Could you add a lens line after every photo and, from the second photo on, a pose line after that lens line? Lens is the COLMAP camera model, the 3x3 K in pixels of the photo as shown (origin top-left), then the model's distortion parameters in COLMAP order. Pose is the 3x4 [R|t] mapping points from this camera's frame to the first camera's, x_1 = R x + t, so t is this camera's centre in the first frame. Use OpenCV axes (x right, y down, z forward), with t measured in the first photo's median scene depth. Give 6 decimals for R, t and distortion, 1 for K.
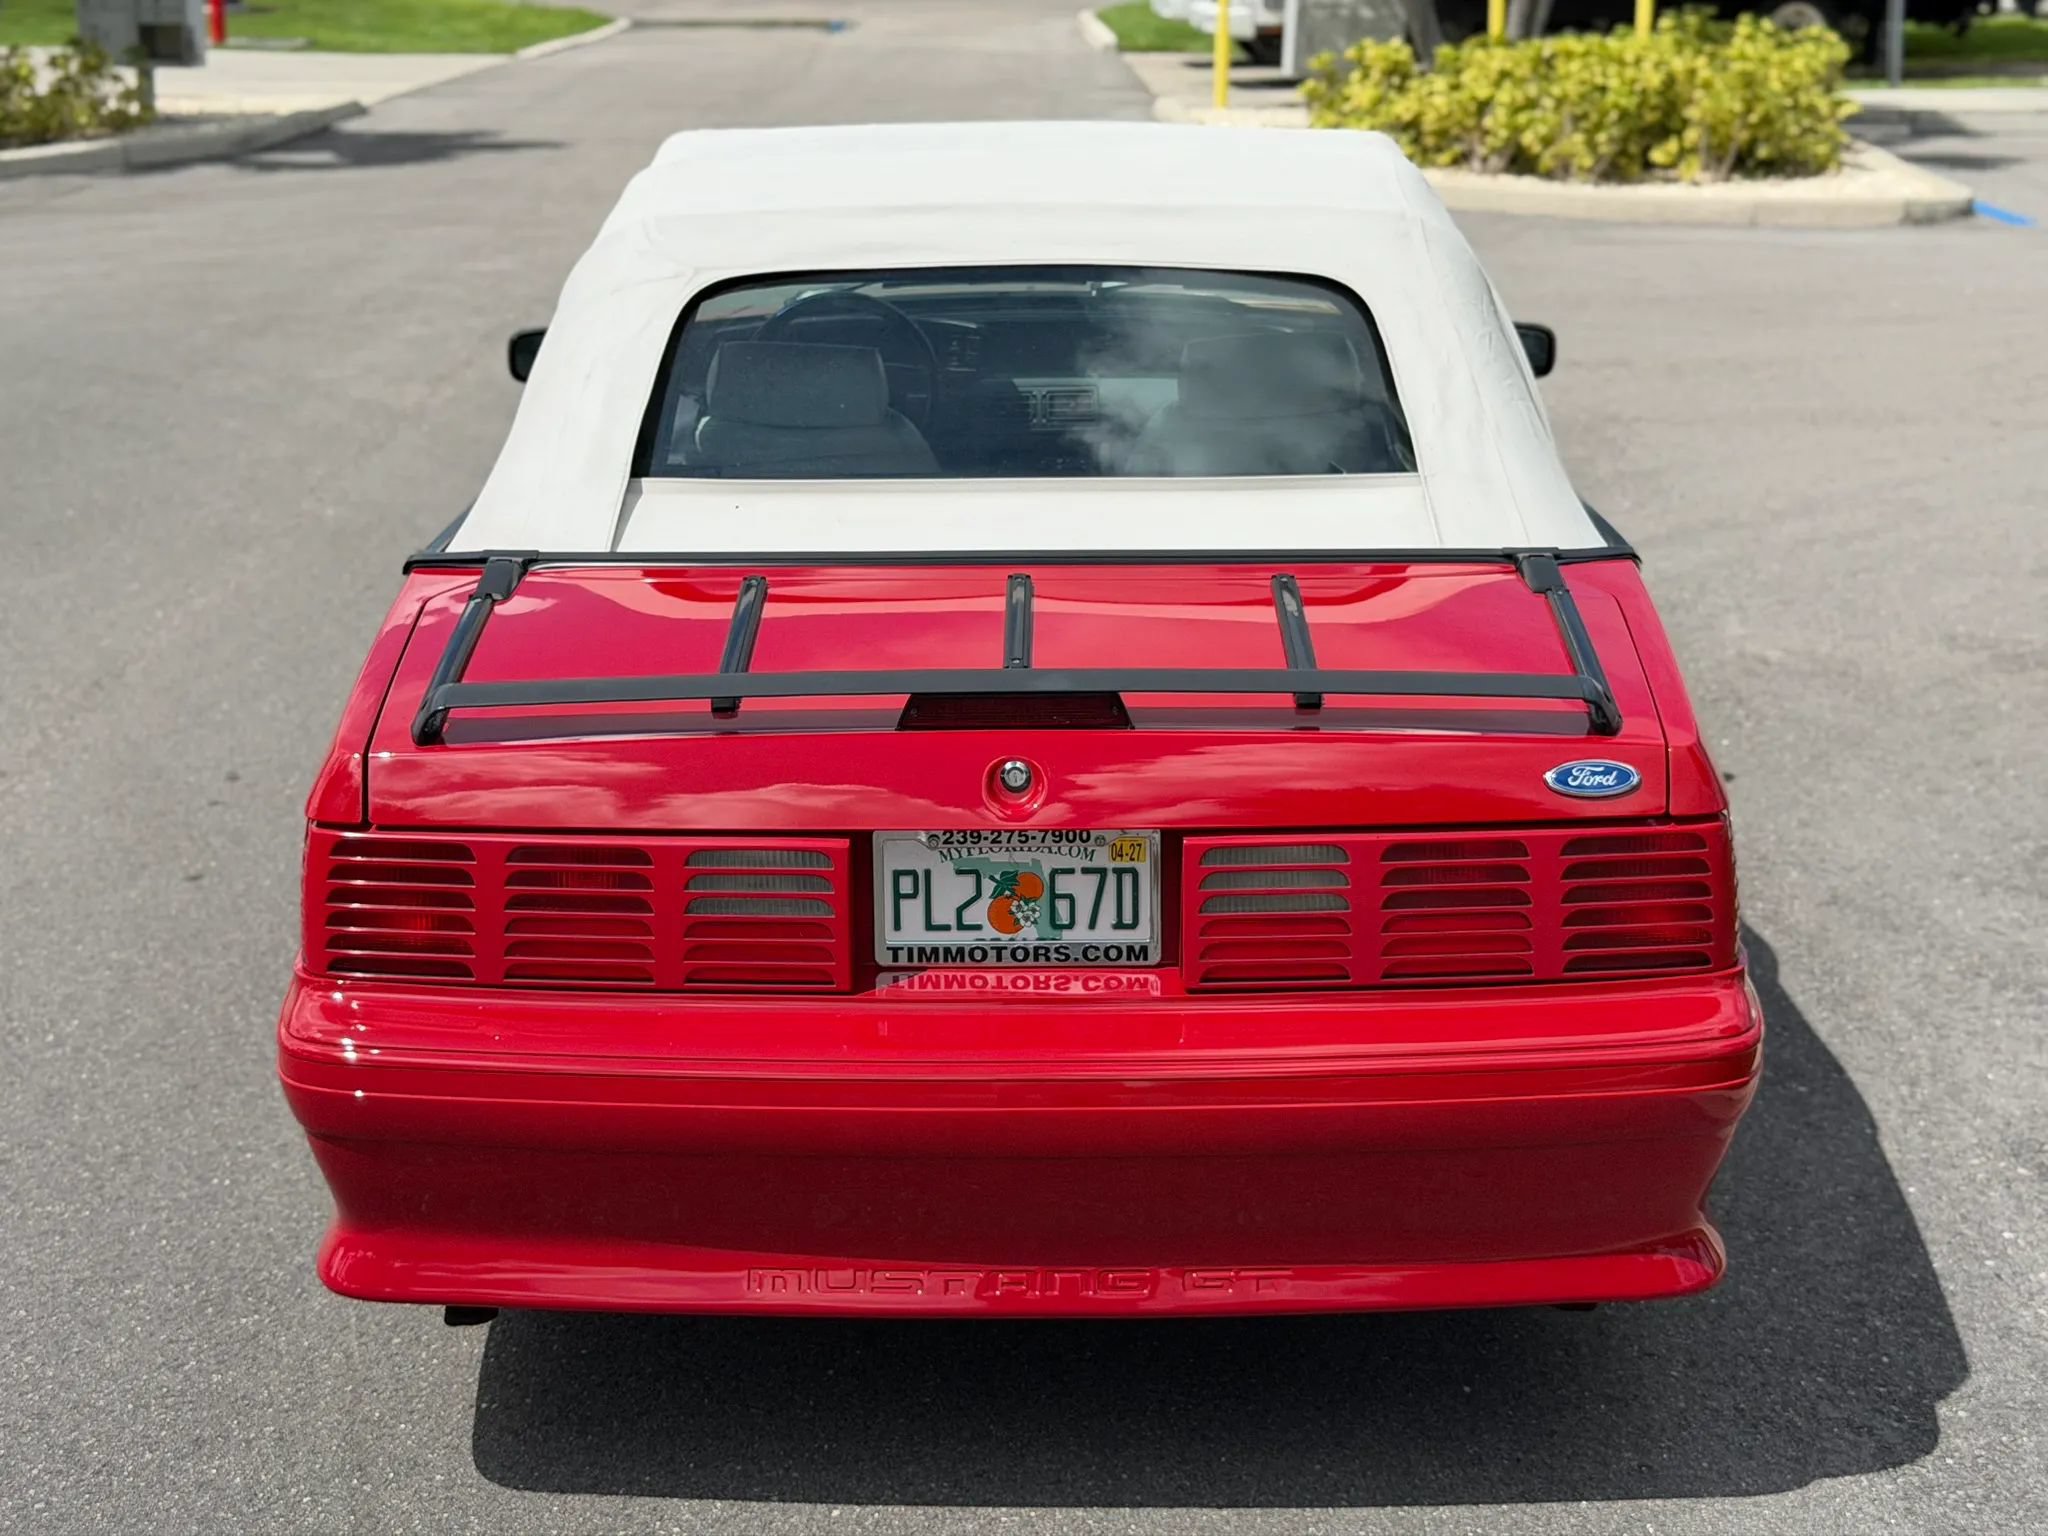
lens RADIAL K [[2816.0, 0, 1032.5], [0, 2816.0, 754.9], [0, 0, 1]] dist [0.120605, 0.000000]
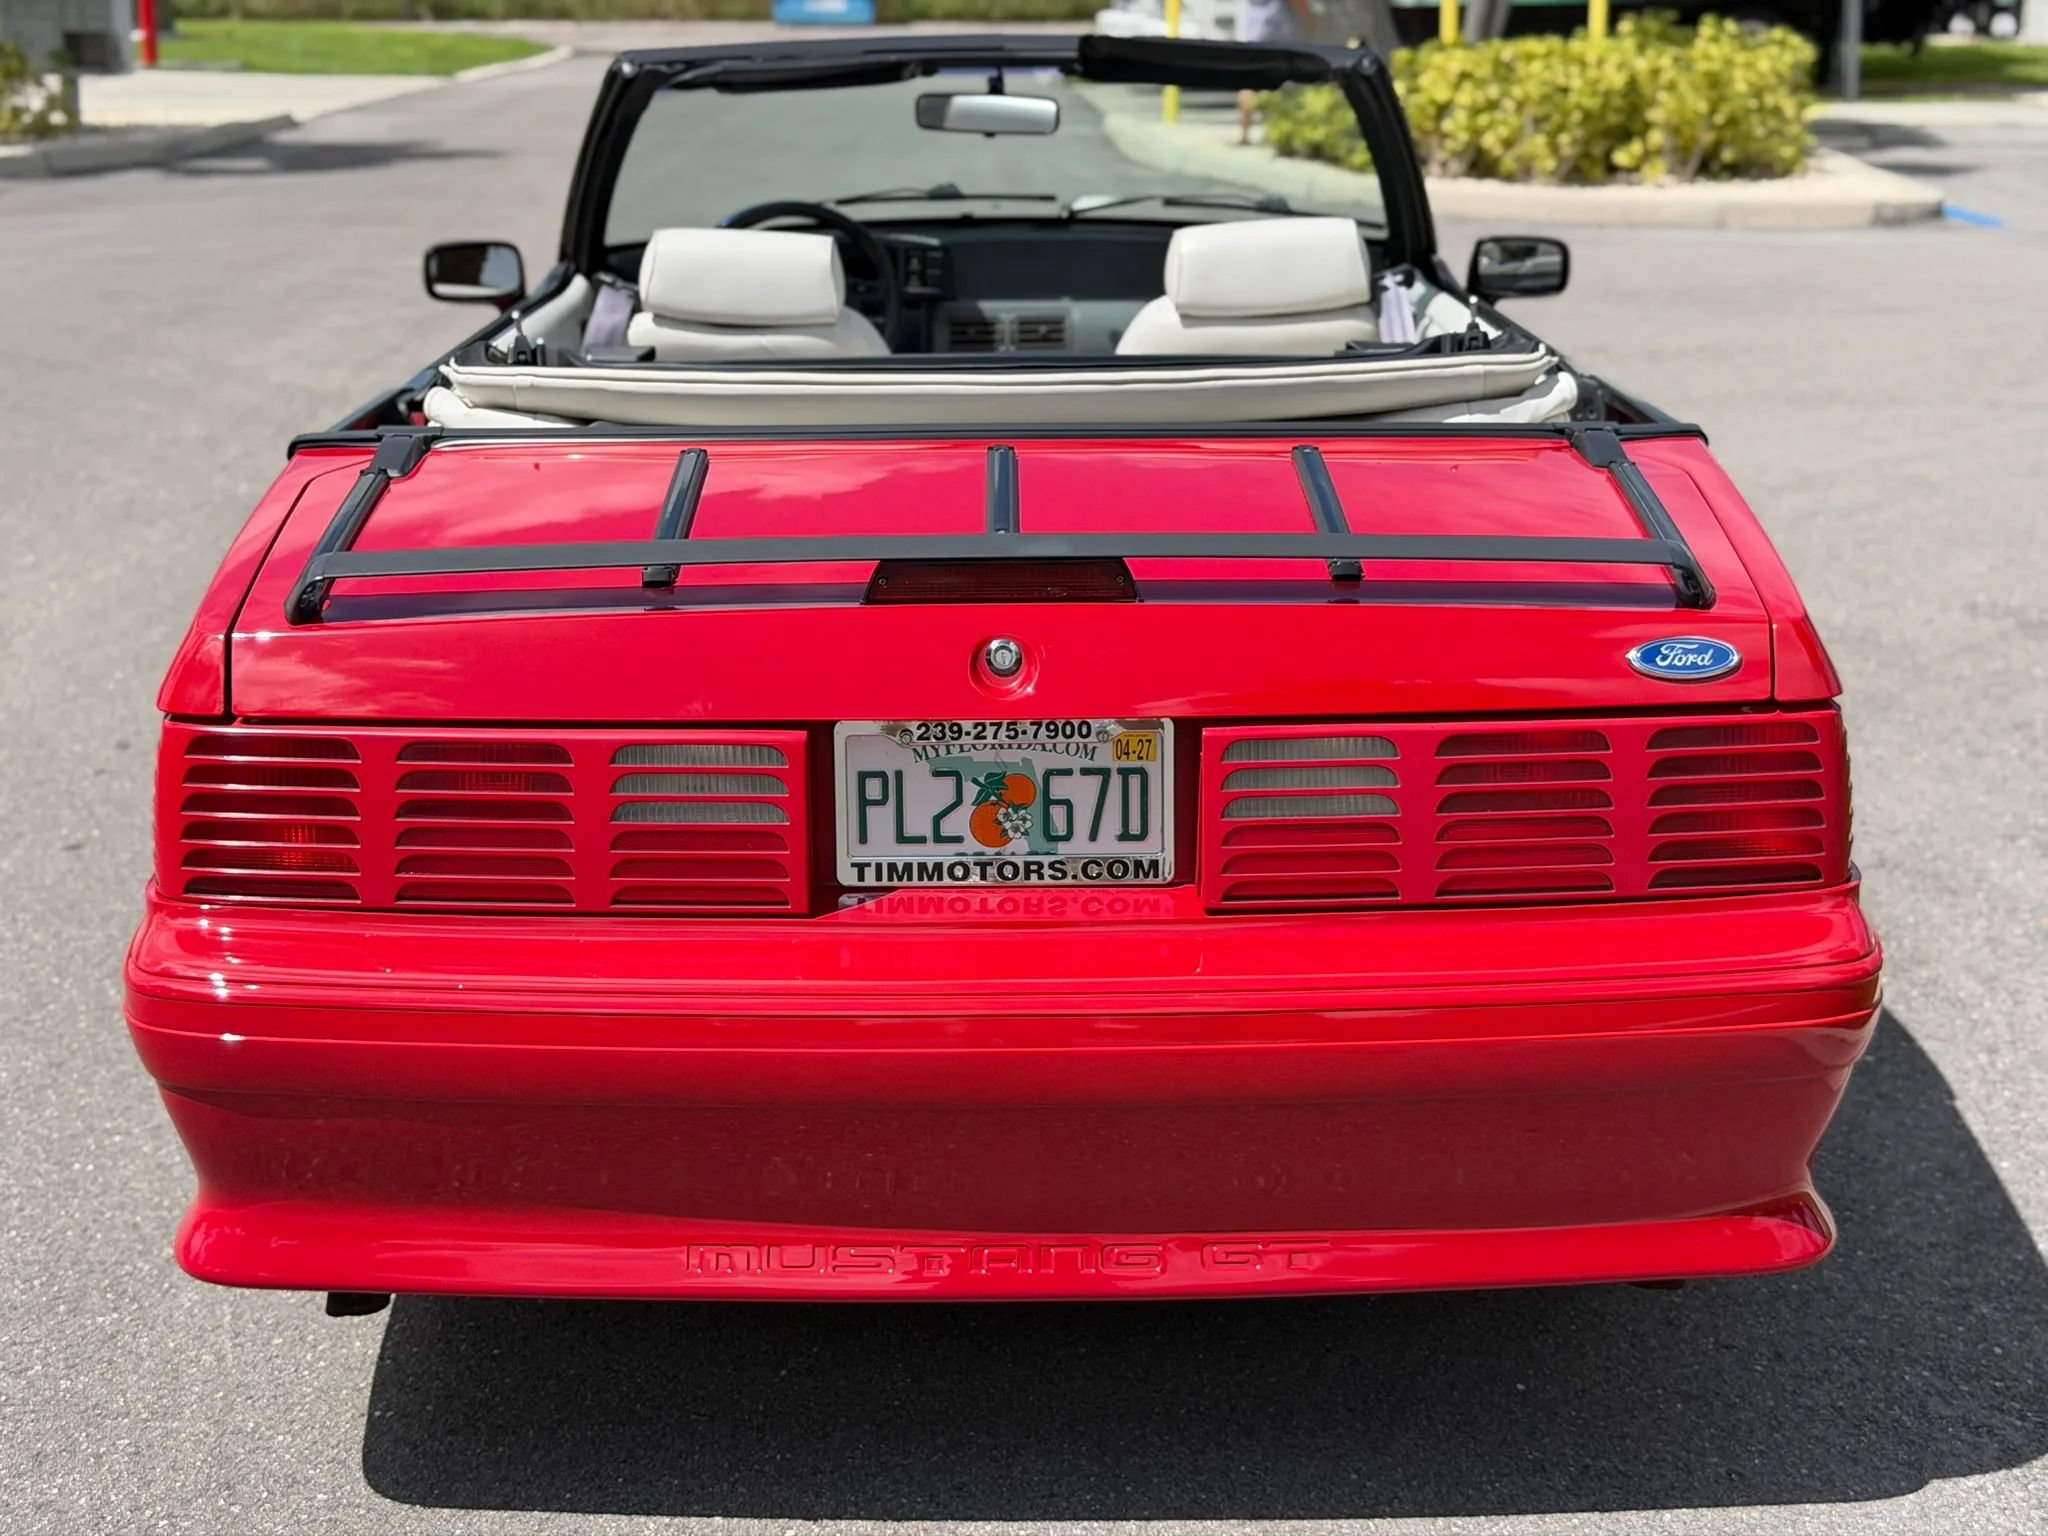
lens RADIAL K [[2816.0, 0, 1029.8], [0, 2816.0, 765.7], [0, 0, 1]] dist [0.120605, 0.000000]
pose [[0.999822, -0.002264, 0.018718, -0.011945], [0.002471, 0.999936, -0.011013, 0.042311], [-0.018692, 0.011057, 0.999764, 0.132750]]
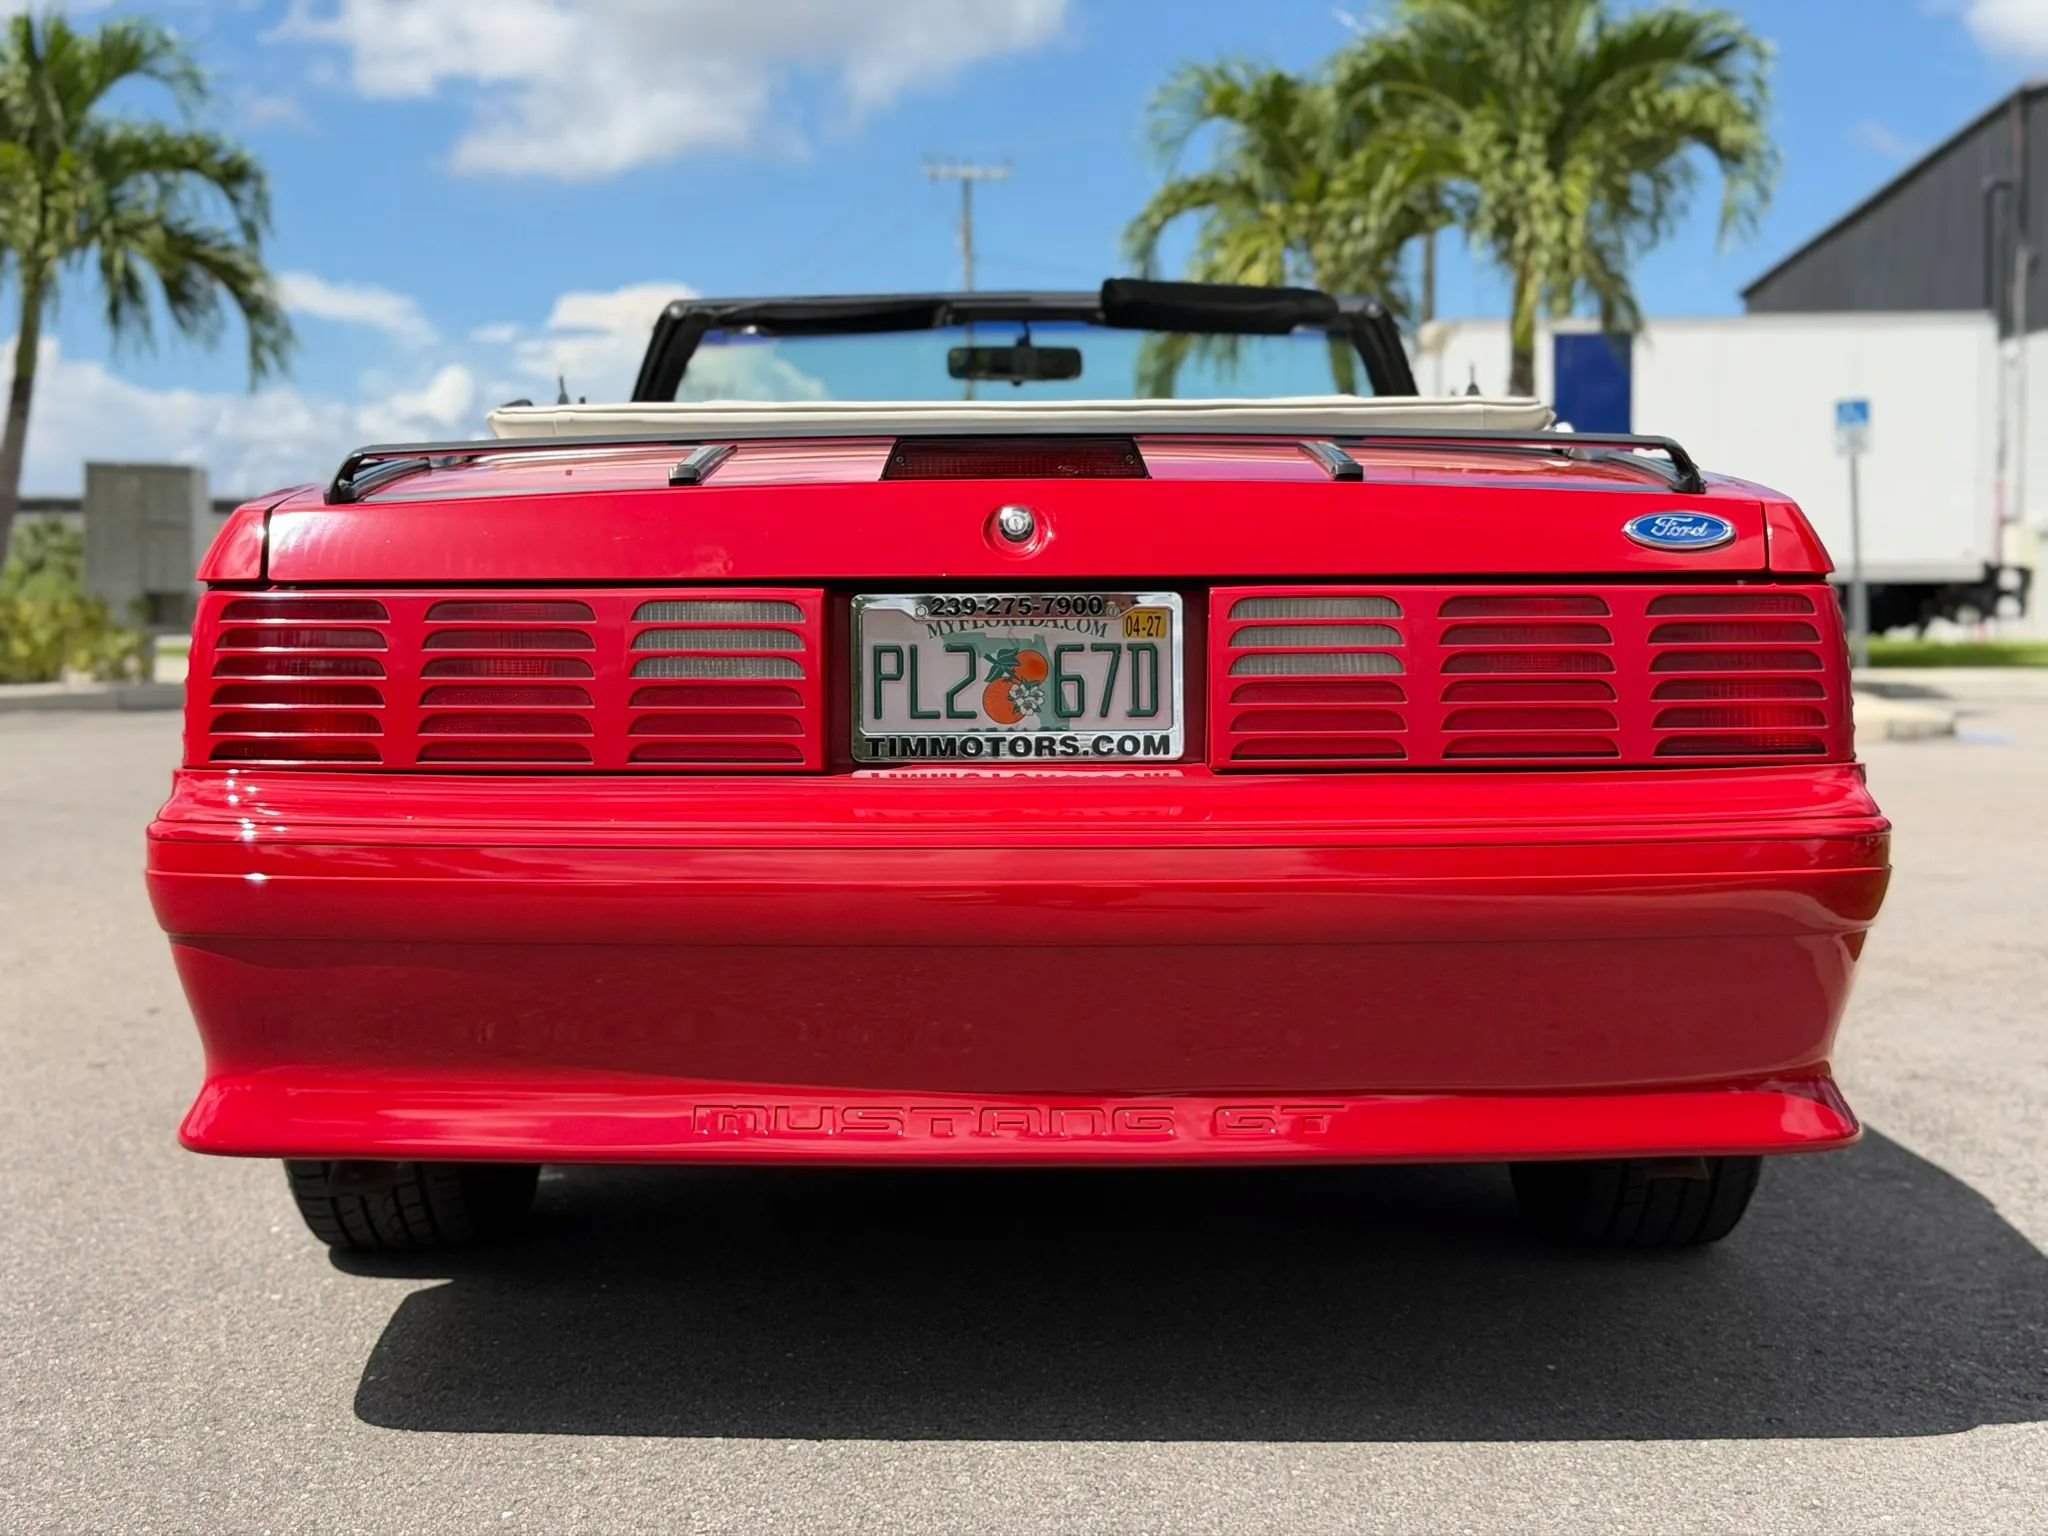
lens RADIAL K [[2816.0, 0, 1029.1], [0, 2816.0, 776.8], [0, 0, 1]] dist [0.120605, 0.000000]
pose [[0.999984, 0.003433, 0.004435, -0.004814], [-0.002341, 0.974079, -0.226197, 0.239270], [-0.005097, 0.226183, 0.974071, 0.143772]]
